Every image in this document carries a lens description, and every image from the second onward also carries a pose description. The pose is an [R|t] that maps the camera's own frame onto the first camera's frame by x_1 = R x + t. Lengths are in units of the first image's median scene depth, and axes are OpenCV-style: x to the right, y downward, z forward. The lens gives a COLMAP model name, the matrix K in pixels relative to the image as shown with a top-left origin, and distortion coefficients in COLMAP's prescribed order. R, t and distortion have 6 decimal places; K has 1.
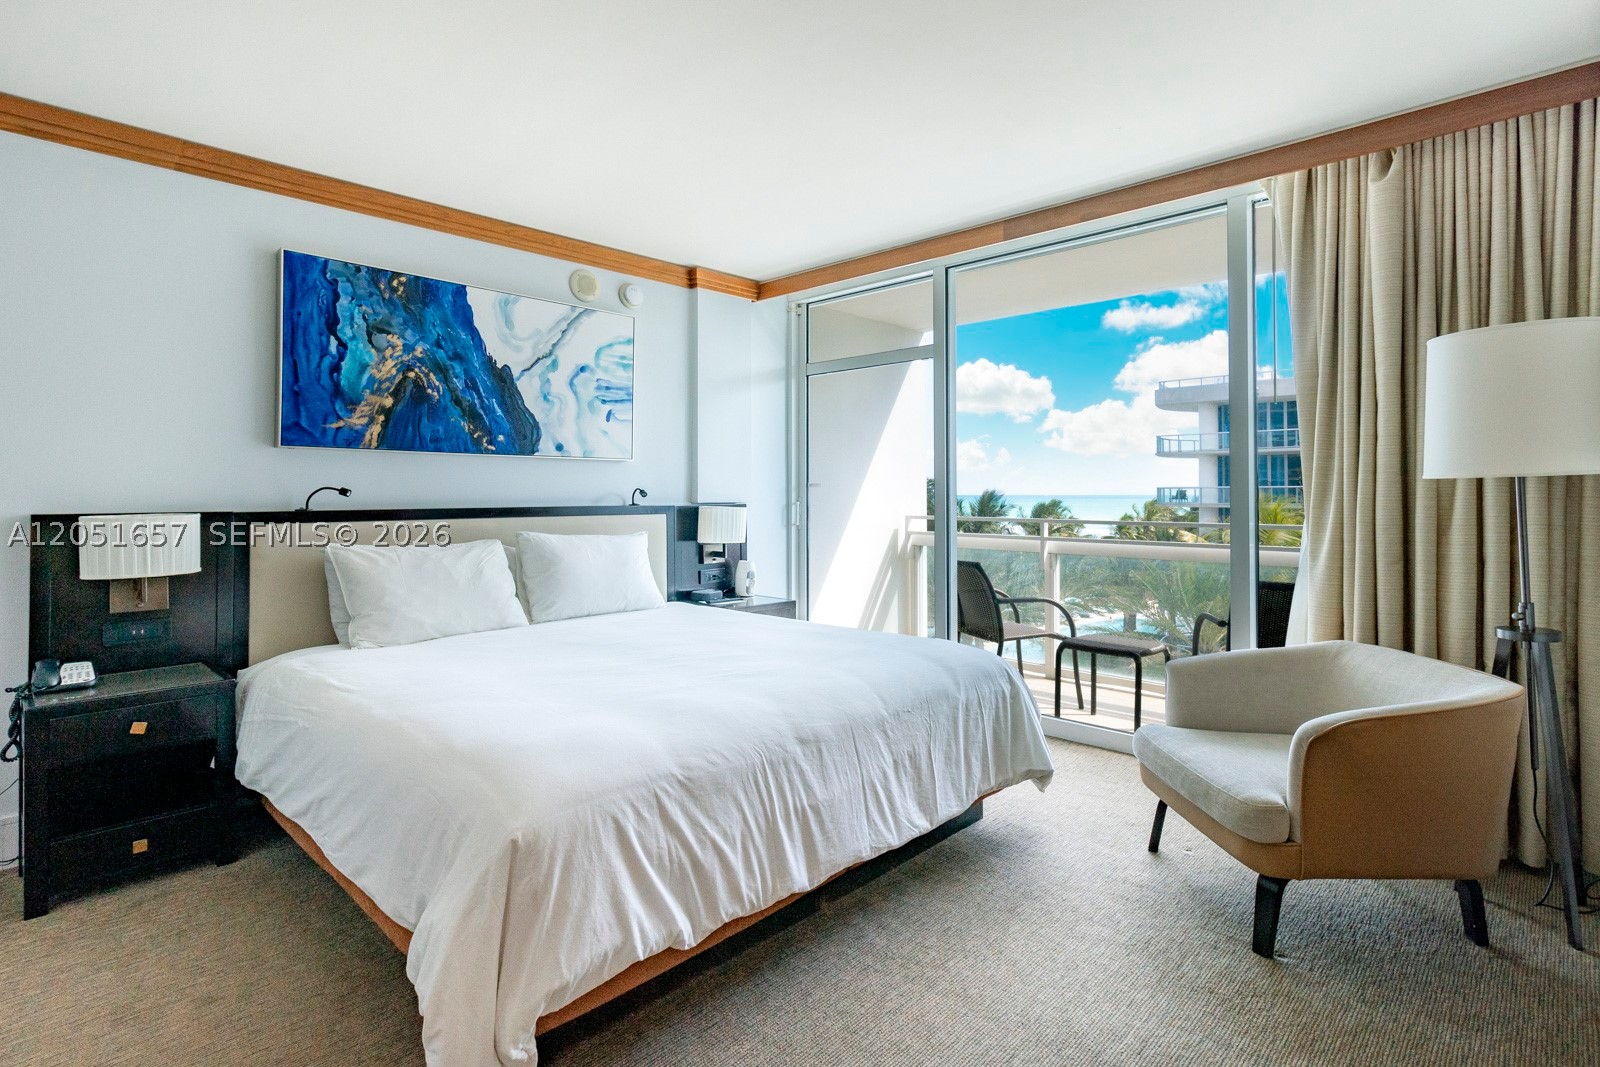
lens RADIAL K [[773.2, 0, 774.7], [0, 773.2, 486.8], [0, 0, 1]] dist [0.008456, -0.001924]
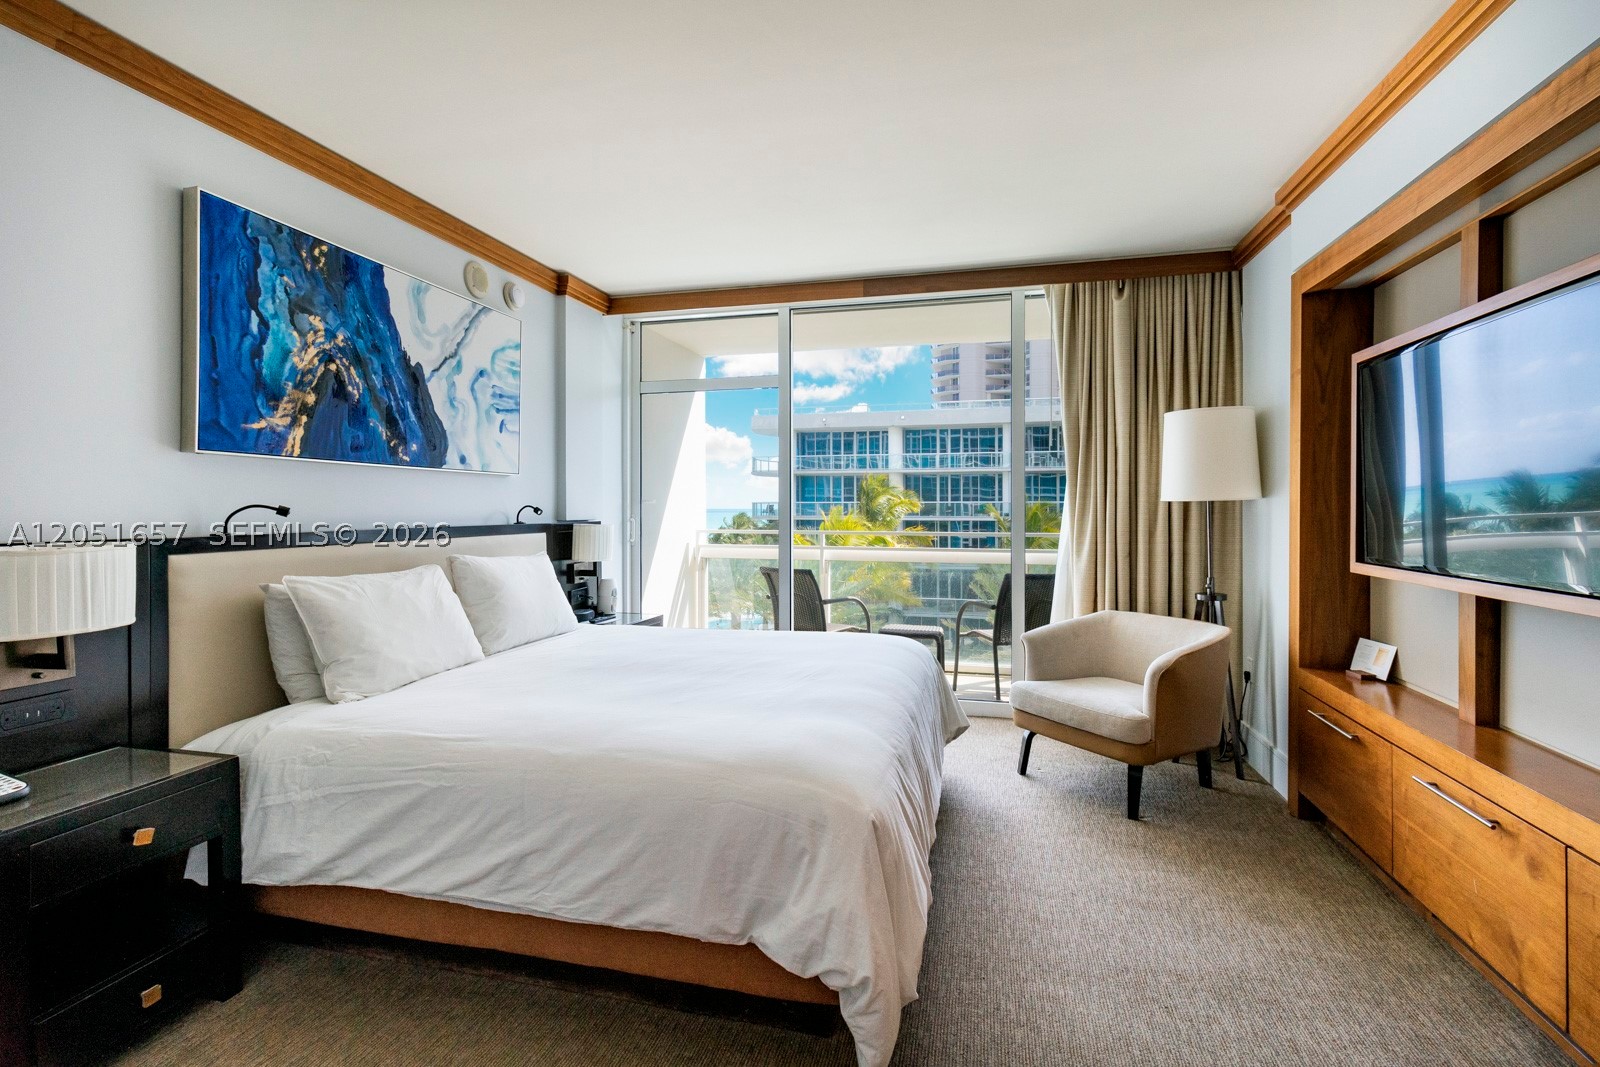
lens RADIAL K [[773.2, 0, 778.5], [0, 773.2, 514.7], [0, 0, 1]] dist [0.008456, -0.001924]
pose [[0.856501, -0.004403, 0.516126, -0.489870], [-0.005272, 0.999837, 0.017278, -0.005351], [-0.516118, -0.017519, 0.856338, 0.052833]]
